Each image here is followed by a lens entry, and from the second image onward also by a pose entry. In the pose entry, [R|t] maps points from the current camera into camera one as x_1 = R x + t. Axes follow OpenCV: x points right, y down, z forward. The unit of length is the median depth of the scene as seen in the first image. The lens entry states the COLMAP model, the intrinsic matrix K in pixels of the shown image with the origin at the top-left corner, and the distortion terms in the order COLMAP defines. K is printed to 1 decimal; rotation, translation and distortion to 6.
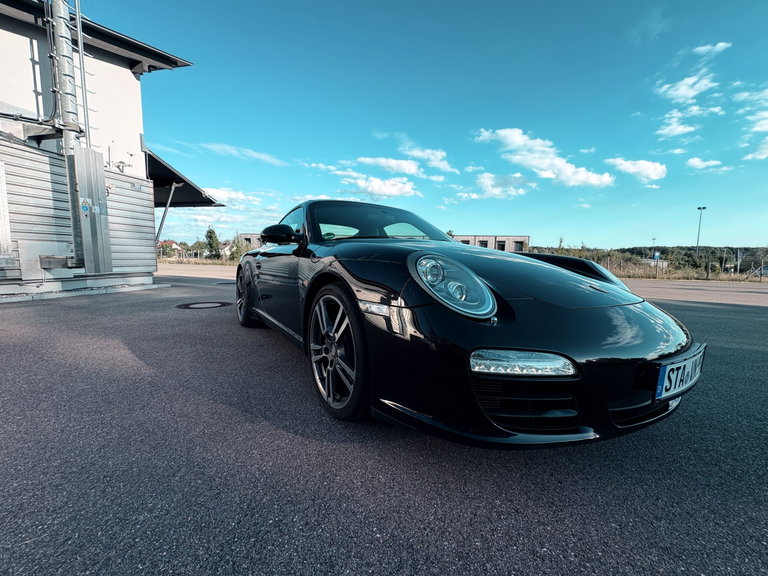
lens RADIAL K [[305.7, 0, 384.0], [0, 305.7, 288.0], [0, 0, 1]] dist [-0.000629, 0.000147]
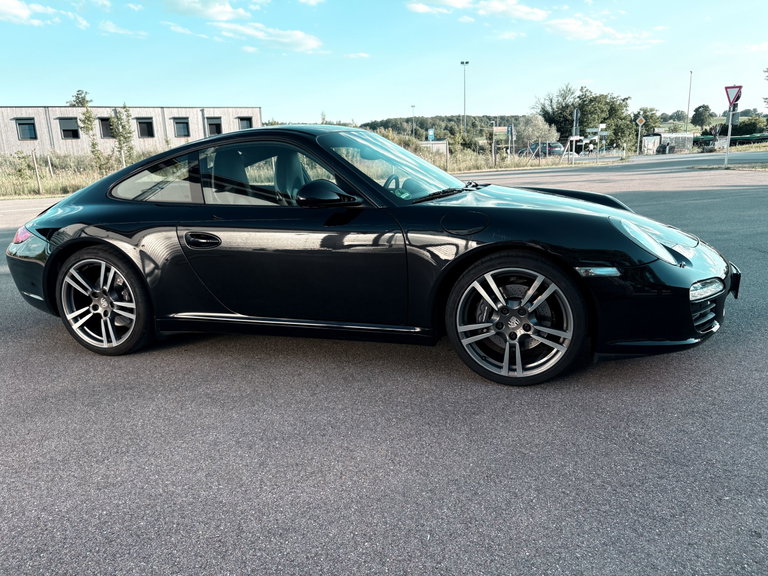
lens RADIAL K [[594.6, 0, 384.0], [0, 594.6, 288.0], [0, 0, 1]] dist [0.008883, -0.012879]
pose [[0.777991, -0.189957, 0.598871, -0.993671], [0.106258, 0.979249, 0.172571, -0.171263], [-0.619224, -0.070624, 0.782032, -0.136216]]
